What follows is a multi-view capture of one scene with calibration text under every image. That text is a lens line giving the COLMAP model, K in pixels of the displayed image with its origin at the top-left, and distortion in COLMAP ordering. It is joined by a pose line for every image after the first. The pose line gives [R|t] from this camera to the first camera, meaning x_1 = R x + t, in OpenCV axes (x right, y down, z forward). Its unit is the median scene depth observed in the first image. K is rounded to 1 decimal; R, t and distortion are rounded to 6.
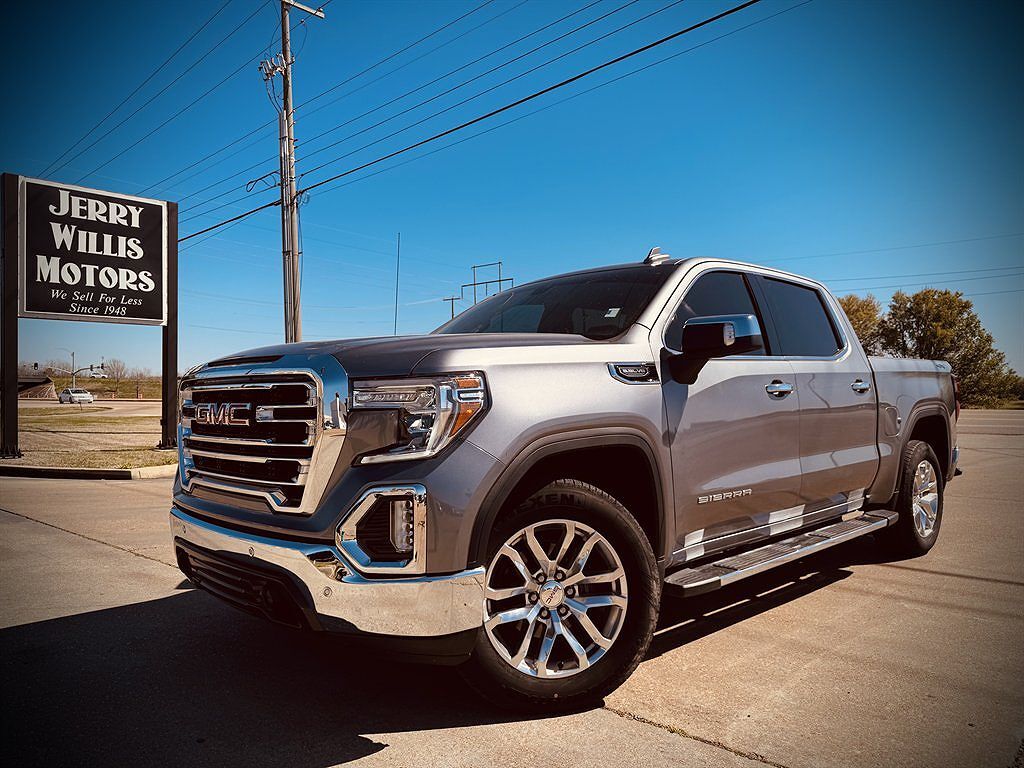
lens RADIAL K [[719.4, 0, 519.7], [0, 719.4, 378.1], [0, 0, 1]] dist [0.000904, -0.002615]
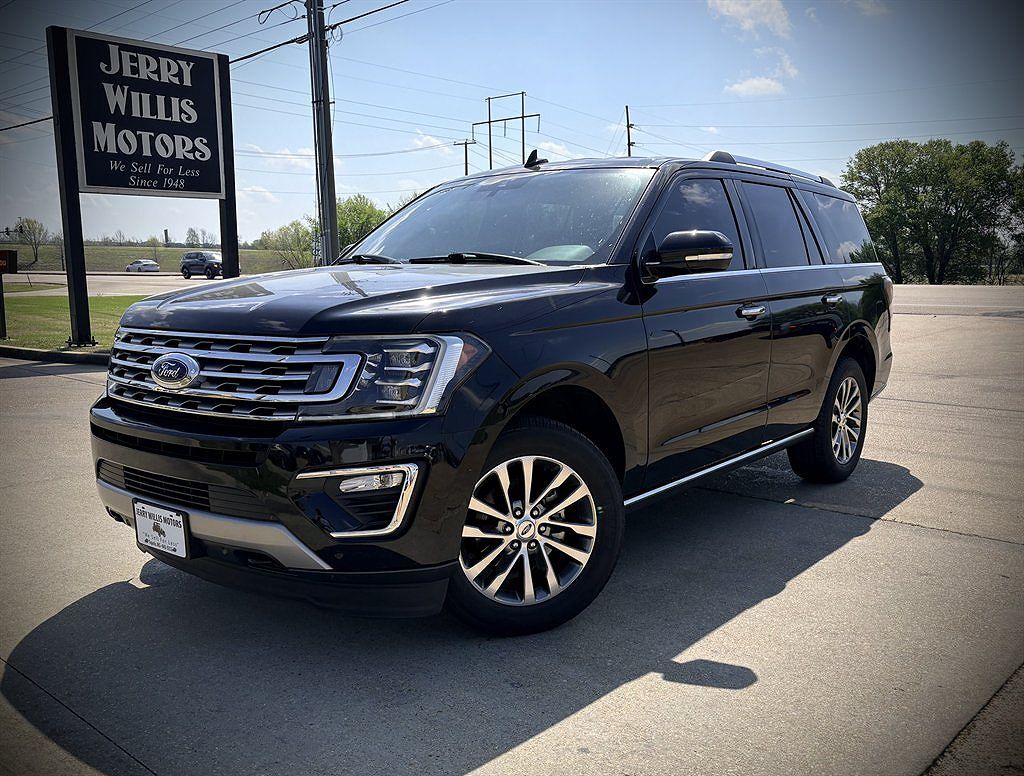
lens RADIAL K [[947.4, 0, 502.4], [0, 947.4, 397.6], [0, 0, 1]] dist [0.000070, 0.029756]
pose [[0.999982, 0.002576, -0.005436, -0.143720], [-0.001637, 0.986089, 0.166212, -0.027315], [0.005789, -0.166200, 0.986075, -0.212966]]
